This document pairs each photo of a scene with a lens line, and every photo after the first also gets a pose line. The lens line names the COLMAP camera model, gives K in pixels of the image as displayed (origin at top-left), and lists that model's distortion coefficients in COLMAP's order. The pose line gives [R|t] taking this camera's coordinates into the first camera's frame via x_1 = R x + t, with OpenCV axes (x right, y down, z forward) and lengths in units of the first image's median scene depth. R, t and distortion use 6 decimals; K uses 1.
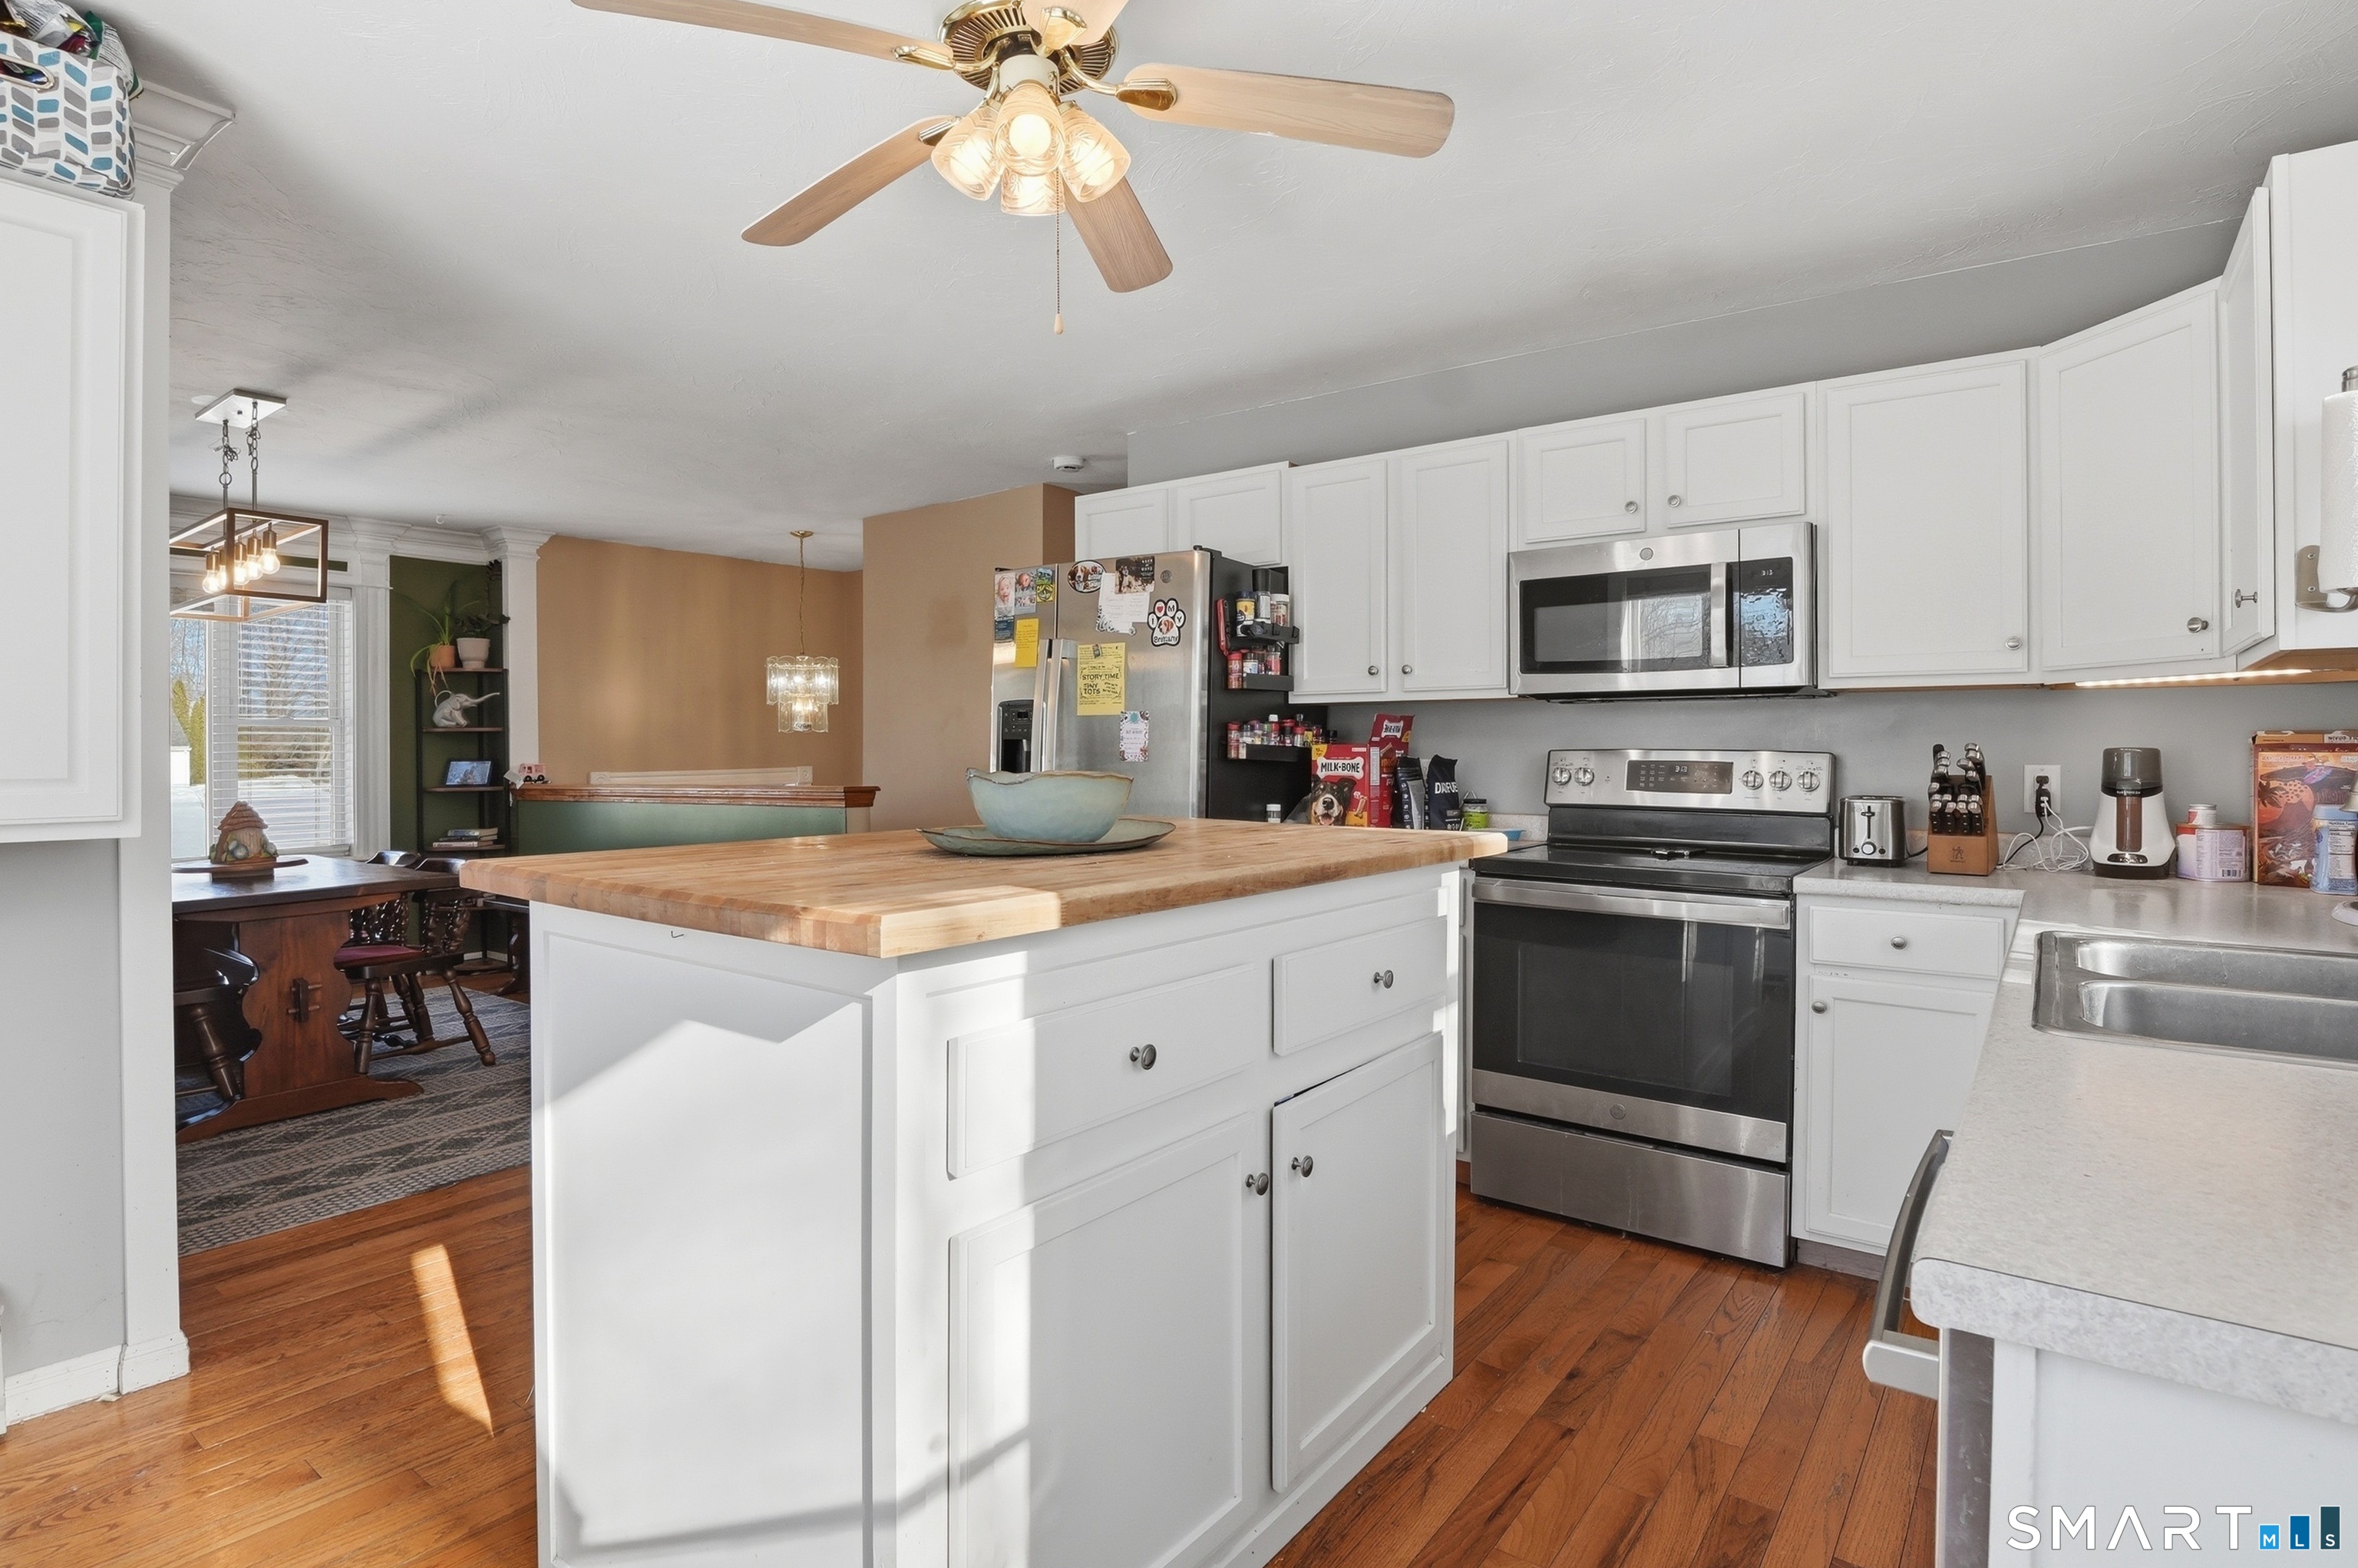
lens RADIAL K [[1193.7, 0, 1165.8], [0, 1193.7, 755.6], [0, 0, 1]] dist [-0.023391, -0.000238]
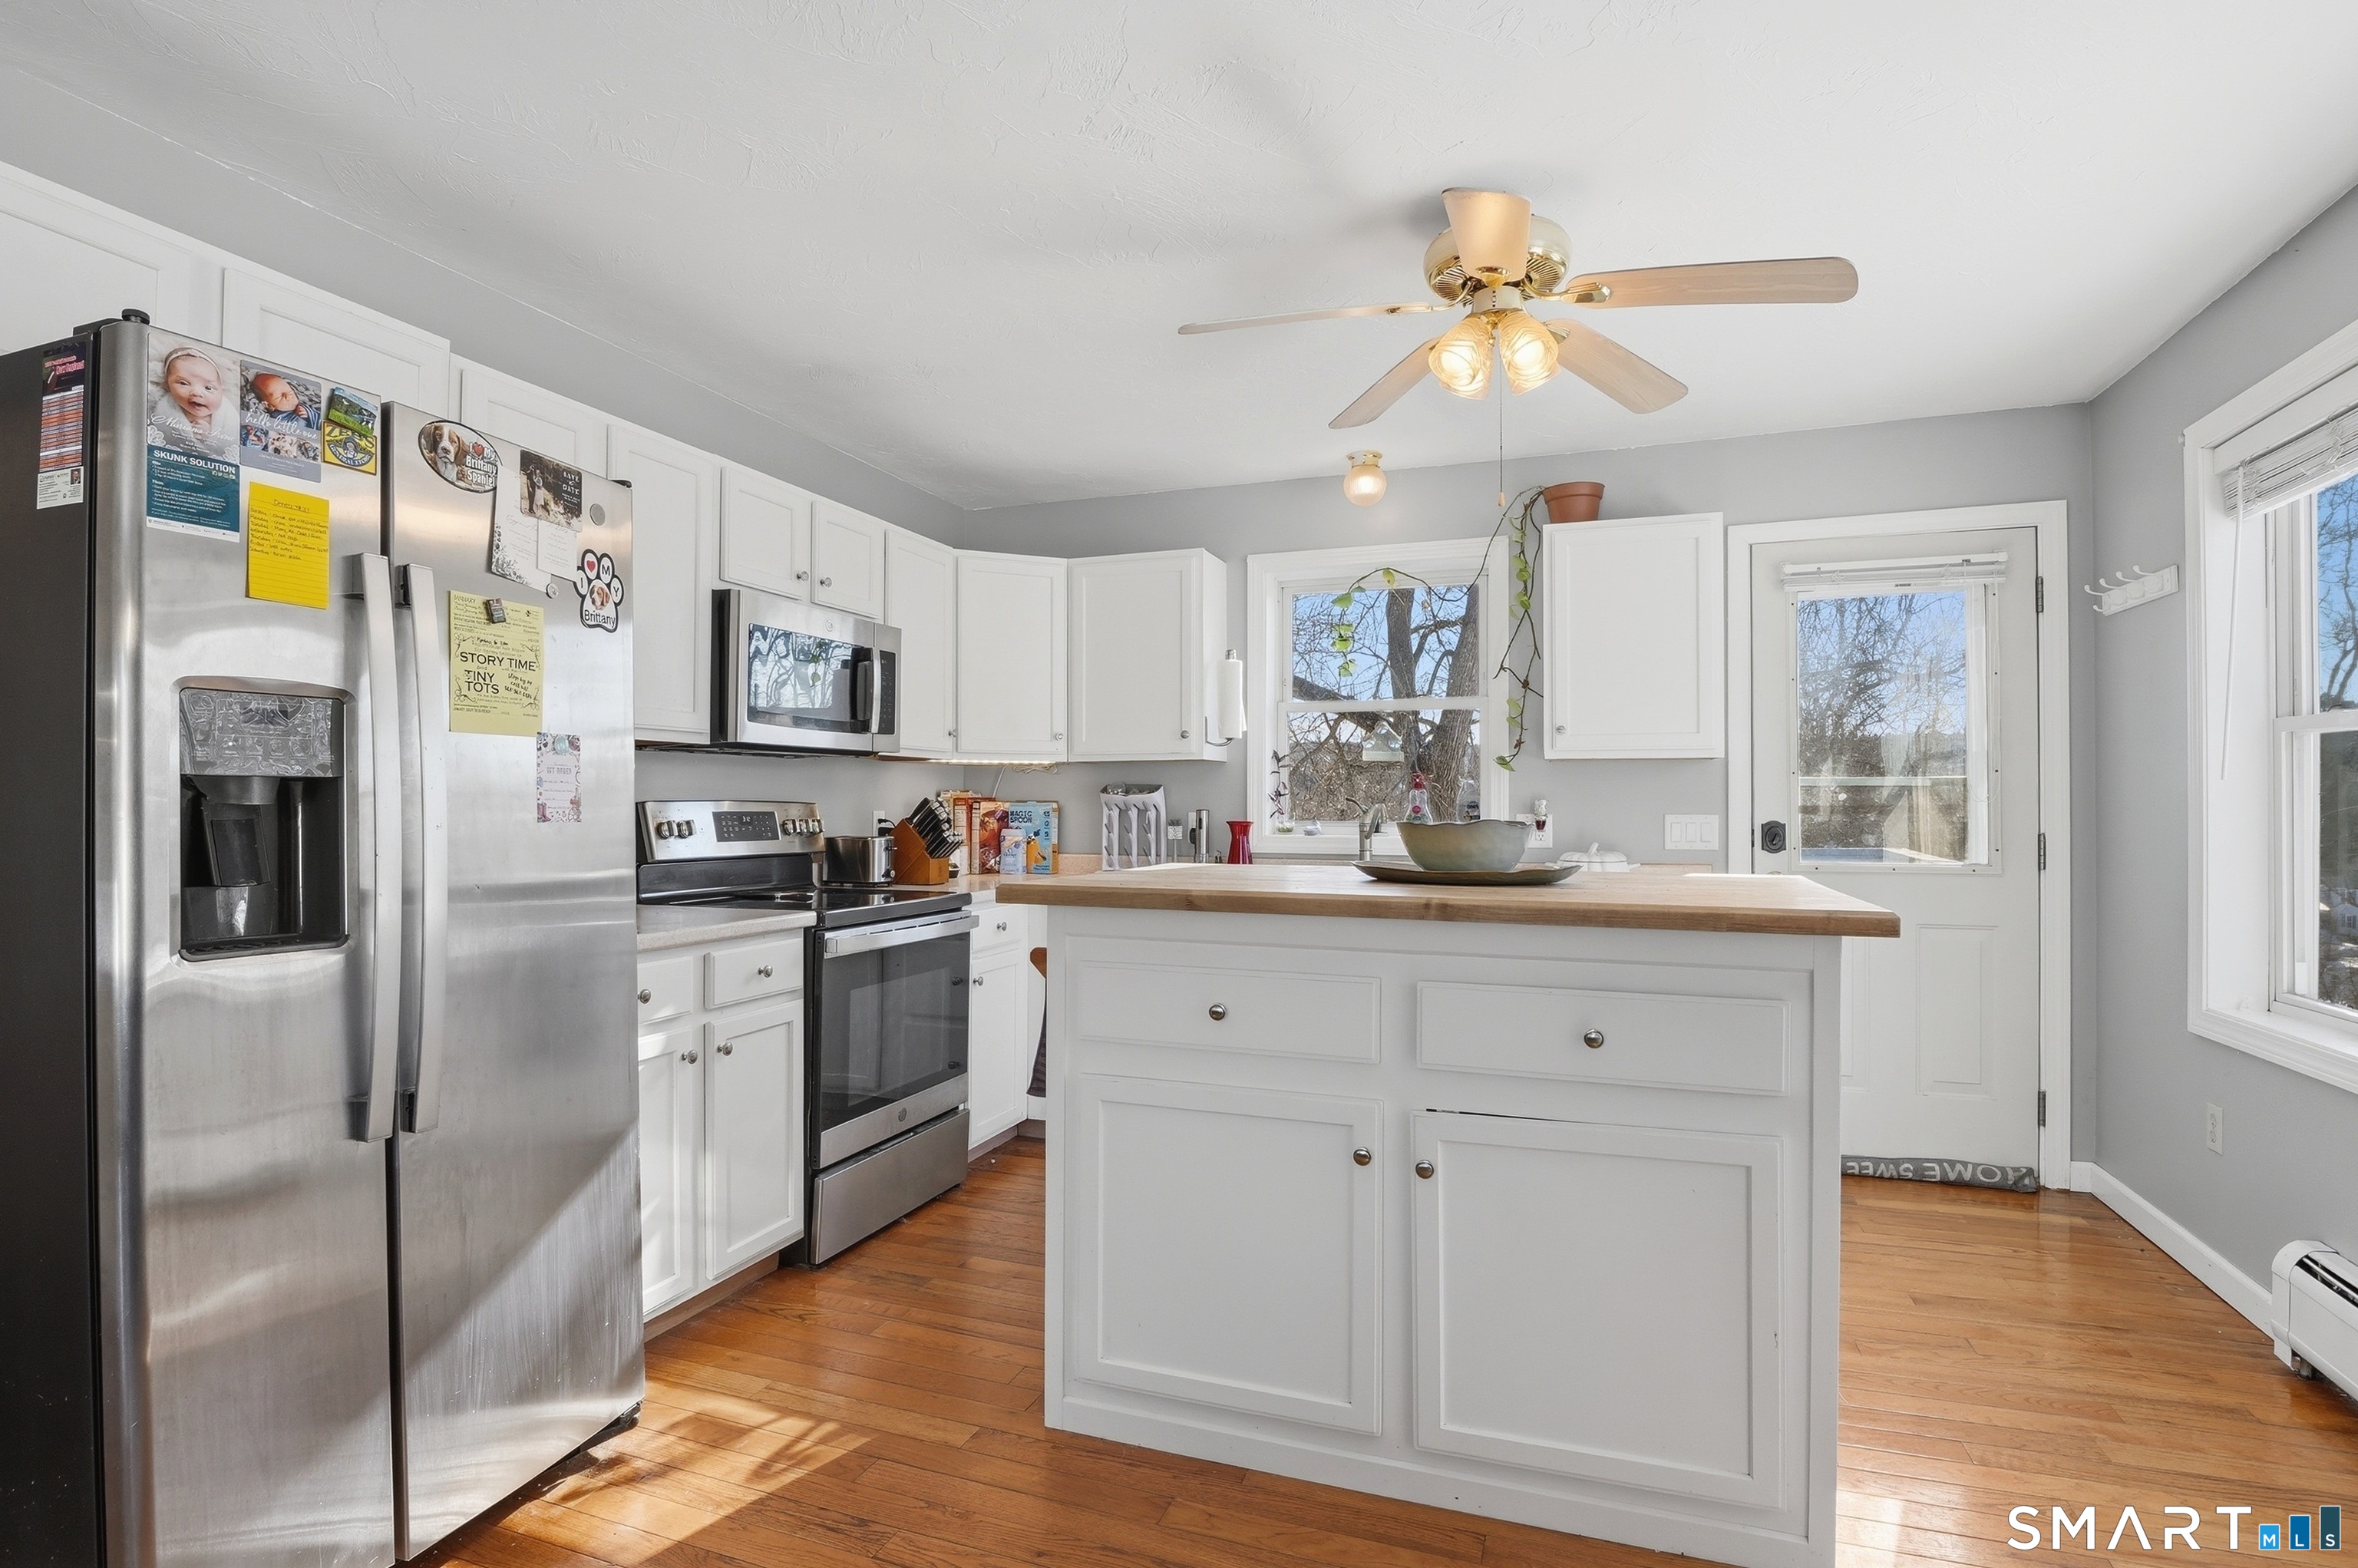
lens RADIAL K [[1176.6, 0, 1168.0], [0, 1176.6, 791.1], [0, 0, 1]] dist [-0.019231, -0.000462]
pose [[-0.295584, 0.006693, 0.955293, -0.624524], [0.001739, 0.999978, -0.006468, -0.005709], [-0.955315, -0.000251, -0.295589, 0.864724]]
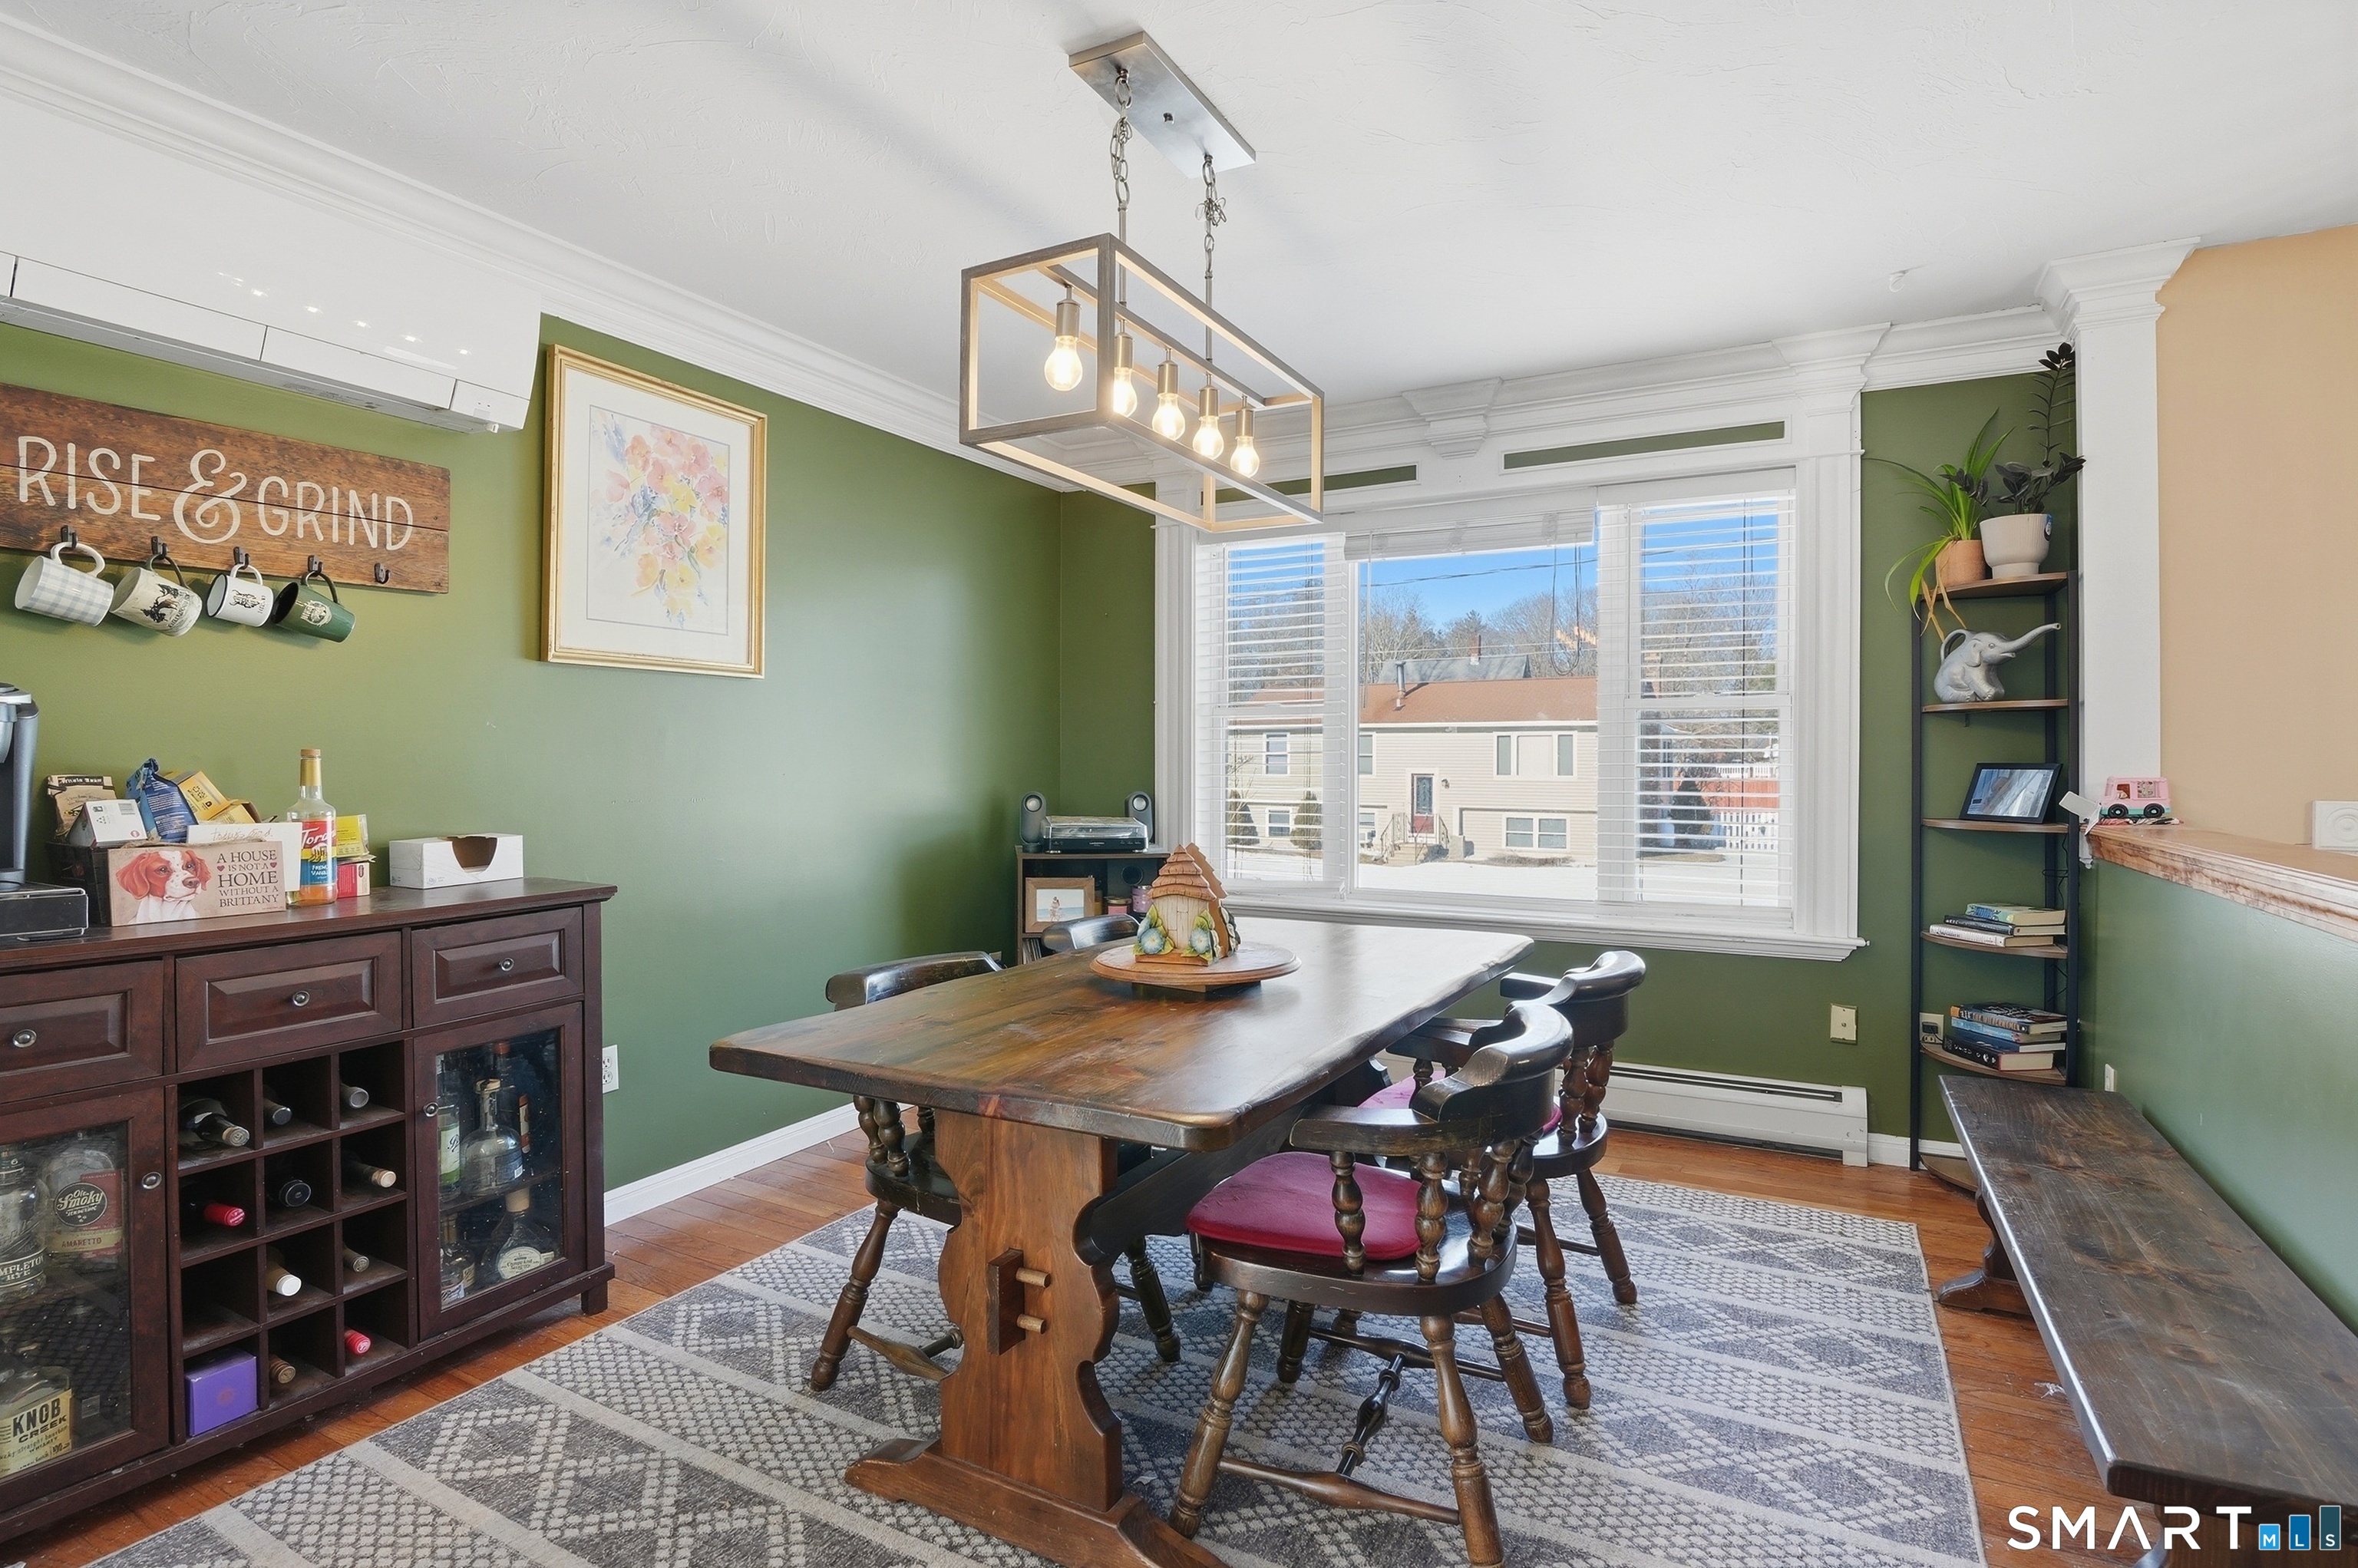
lens RADIAL K [[1193.7, 0, 1165.8], [0, 1193.7, 755.6], [0, 0, 1]] dist [-0.023391, -0.000238]
pose [[0.155783, 0.008070, -0.987758, -0.283638], [-0.001769, 0.999967, 0.007891, -0.007209], [0.987790, 0.000518, 0.155792, 1.029457]]
